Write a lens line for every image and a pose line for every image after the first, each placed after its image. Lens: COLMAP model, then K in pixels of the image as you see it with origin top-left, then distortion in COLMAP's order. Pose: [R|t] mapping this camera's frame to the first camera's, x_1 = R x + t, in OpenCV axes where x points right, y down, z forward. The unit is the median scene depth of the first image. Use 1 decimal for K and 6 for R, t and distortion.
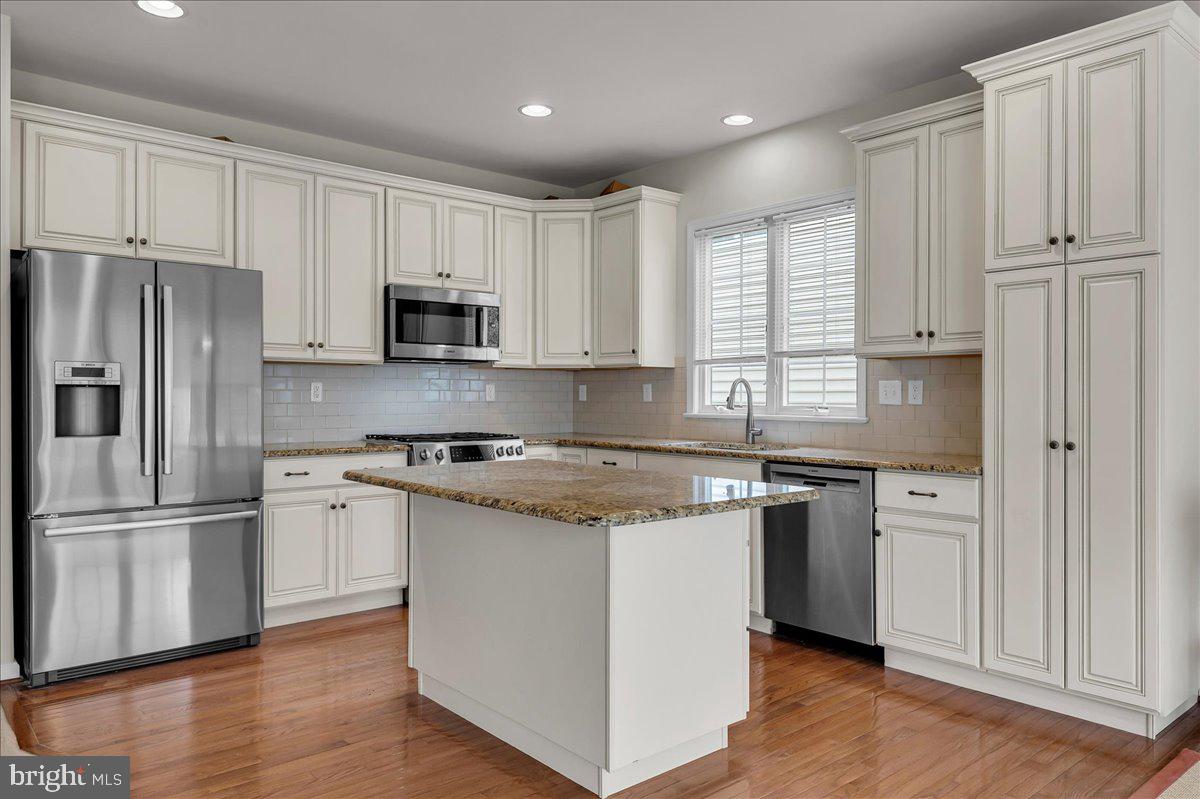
lens RADIAL K [[845.3, 0, 609.9], [0, 845.3, 395.9], [0, 0, 1]] dist [0.008971, 0.001335]
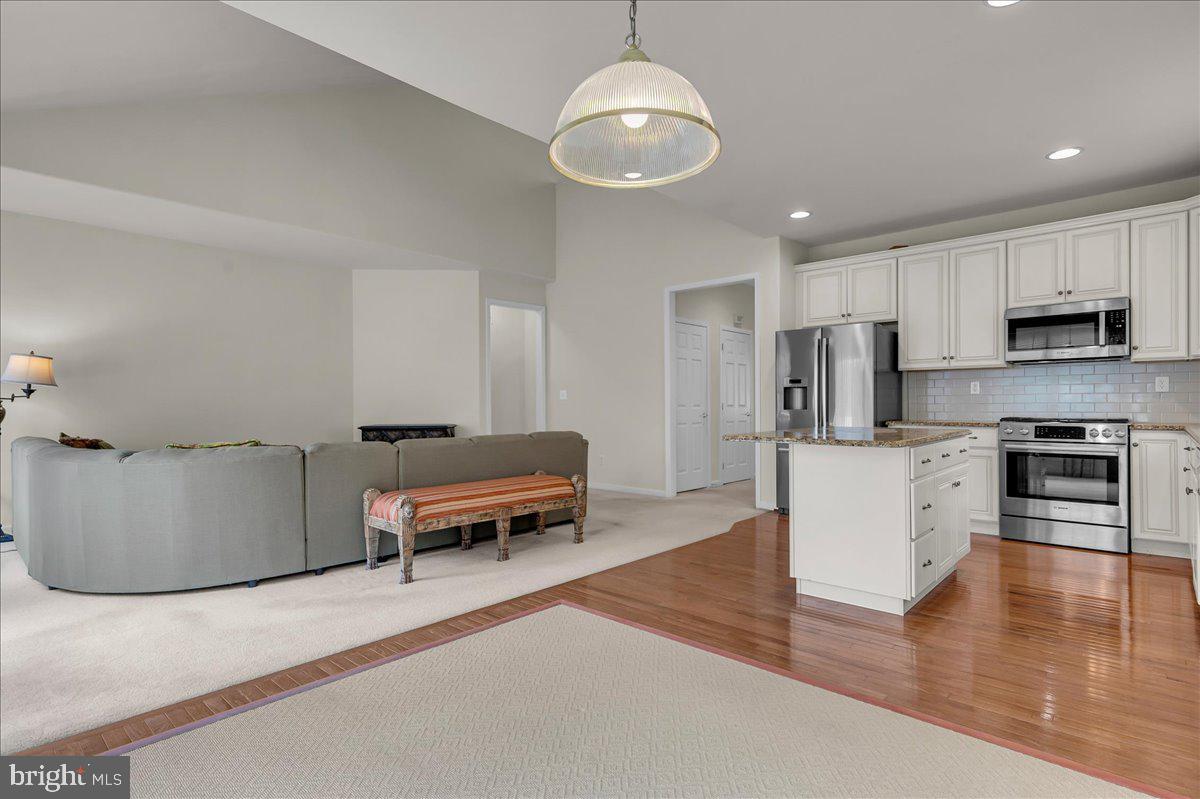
lens RADIAL K [[575.6, 0, 614.5], [0, 575.6, 403.4], [0, 0, 1]] dist [0.002452, 0.000409]
pose [[0.129325, -0.004611, -0.991591, 0.614225], [0.004851, 0.999980, -0.004017, 0.025016], [0.991590, -0.004290, 0.129345, 0.233879]]
